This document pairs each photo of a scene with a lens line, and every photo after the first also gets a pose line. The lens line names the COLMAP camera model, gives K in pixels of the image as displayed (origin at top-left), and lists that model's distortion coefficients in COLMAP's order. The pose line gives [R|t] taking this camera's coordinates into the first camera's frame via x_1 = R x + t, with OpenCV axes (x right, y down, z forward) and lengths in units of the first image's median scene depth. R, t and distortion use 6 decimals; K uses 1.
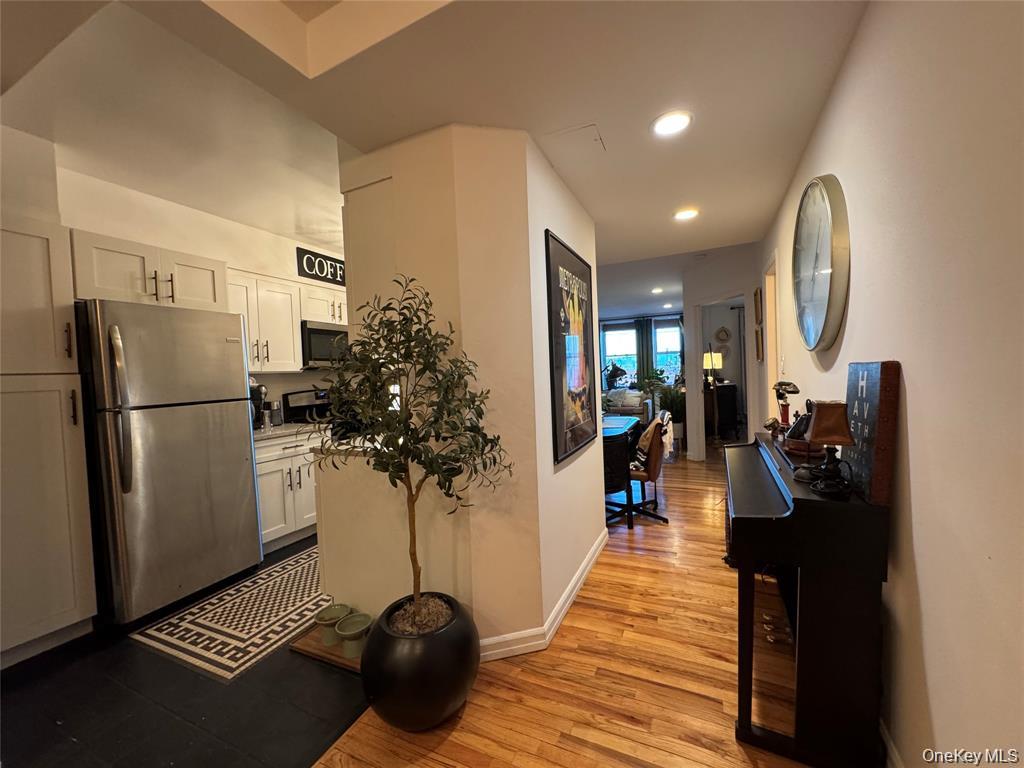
lens RADIAL K [[406.8, 0, 512.7], [0, 406.8, 384.9], [0, 0, 1]] dist [-0.002225, -0.000498]
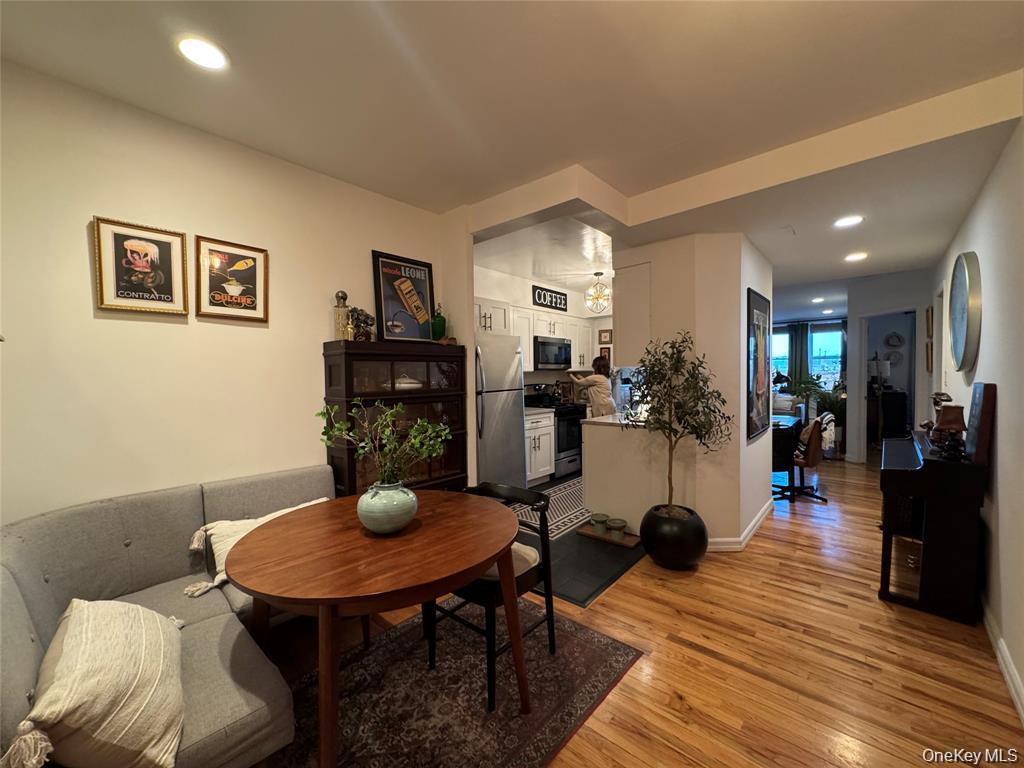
lens RADIAL K [[406.8, 0, 512.9], [0, 406.8, 384.7], [0, 0, 1]] dist [-0.002225, -0.000498]
pose [[0.960192, 0.035307, -0.277099, -0.265410], [-0.033178, 0.999373, 0.012370, -0.002148], [0.277362, -0.002684, 0.960762, -0.581533]]
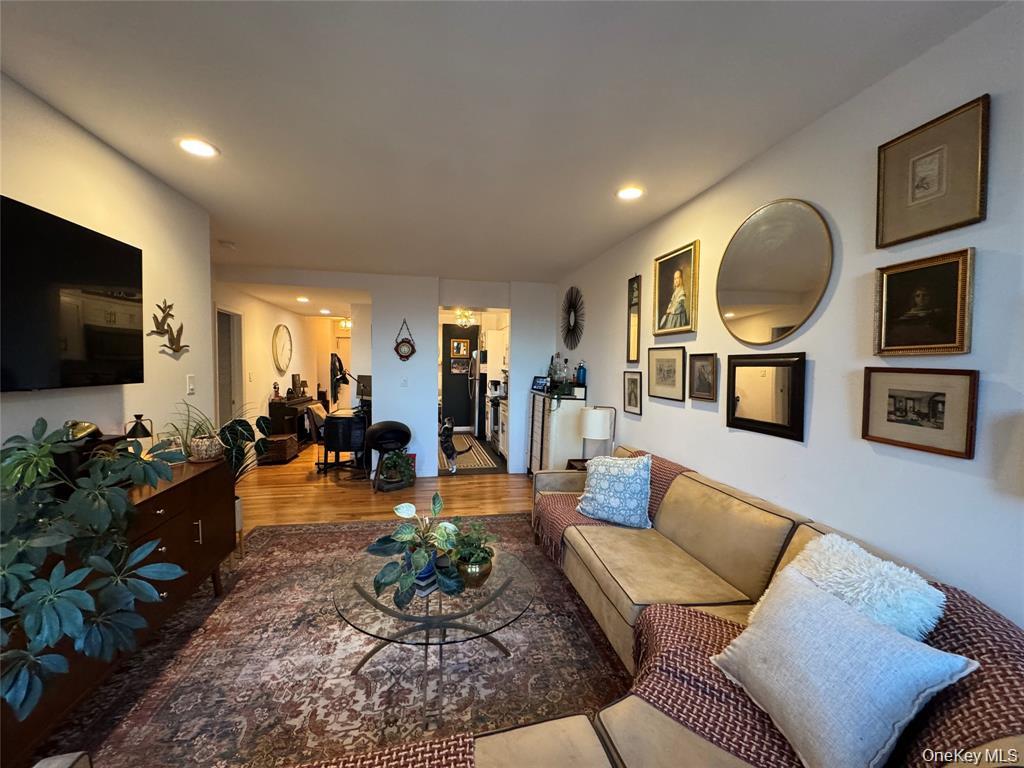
lens RADIAL K [[406.8, 0, 526.2], [0, 406.8, 382.0], [0, 0, 1]] dist [-0.002225, -0.000498]
pose [[-0.772629, 0.055945, -0.632389, -0.429499], [0.004701, 0.996587, 0.082420, 0.244234], [0.634841, 0.060707, -0.770254, 0.365904]]
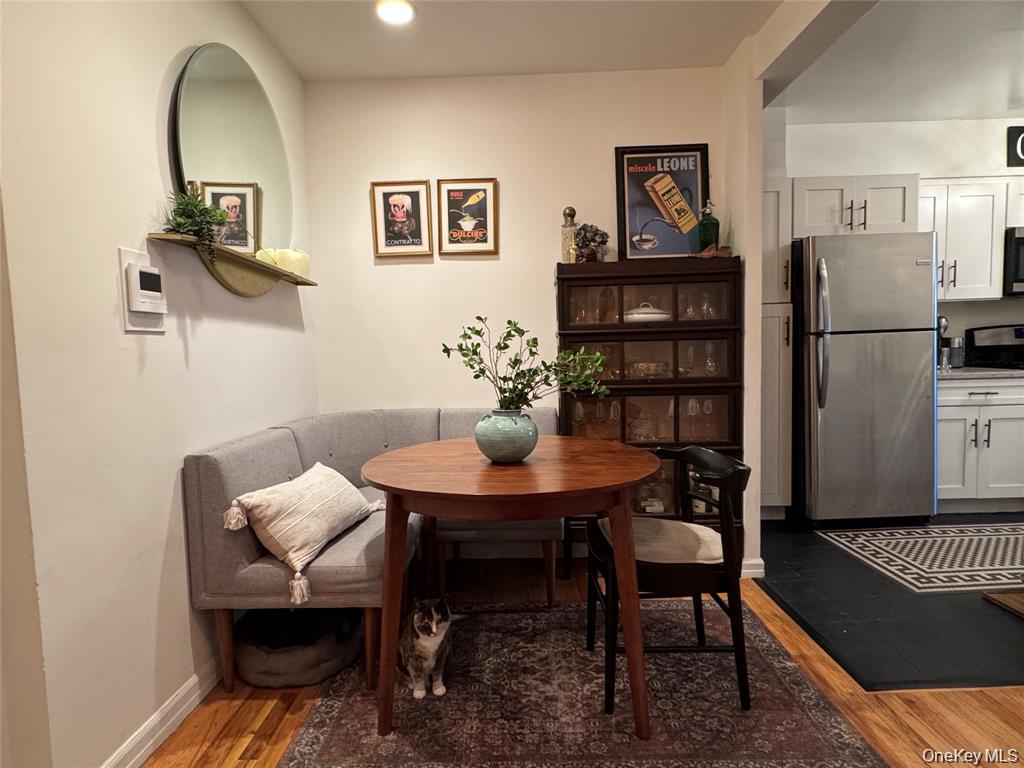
lens RADIAL K [[565.2, 0, 505.9], [0, 565.2, 385.3], [0, 0, 1]] dist [0.001434, -0.001524]
pose [[0.414792, 0.095570, -0.904884, 0.083684], [-0.012080, 0.994960, 0.099546, 0.047824], [0.909836, -0.030360, 0.413855, -0.370102]]
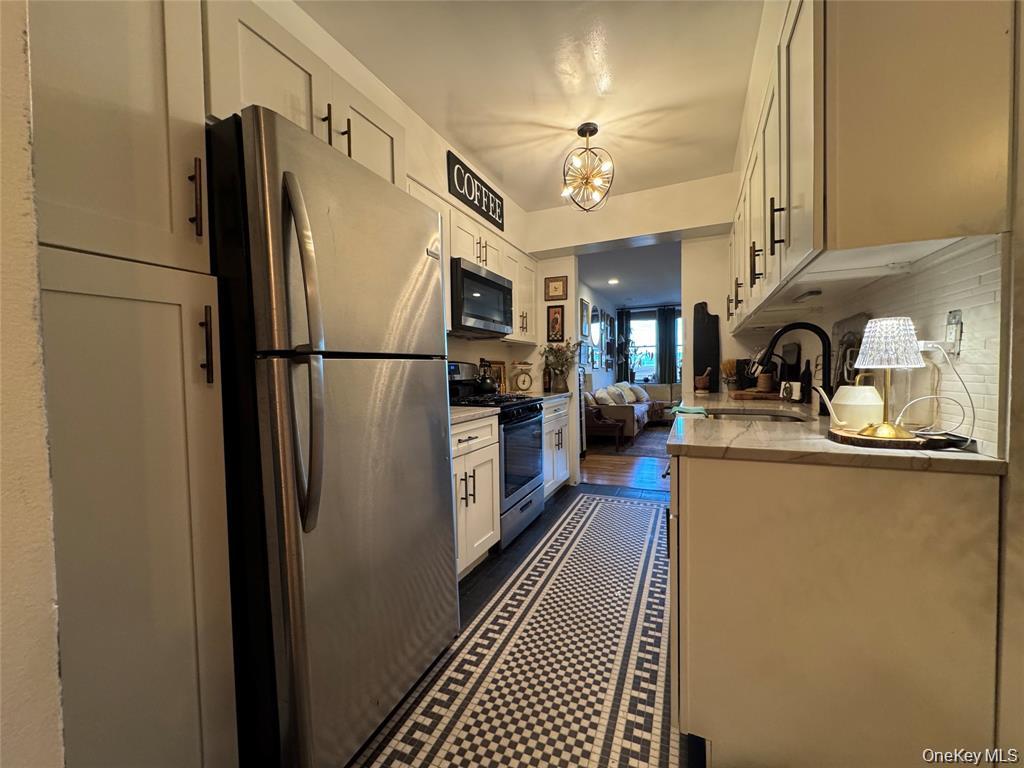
lens RADIAL K [[406.8, 0, 516.7], [0, 406.8, 383.7], [0, 0, 1]] dist [-0.002225, -0.000498]
pose [[0.999328, 0.025526, 0.026314, -0.601437], [-0.025738, 0.999639, 0.007758, 0.069486], [-0.026107, -0.008430, 0.999624, 0.431600]]
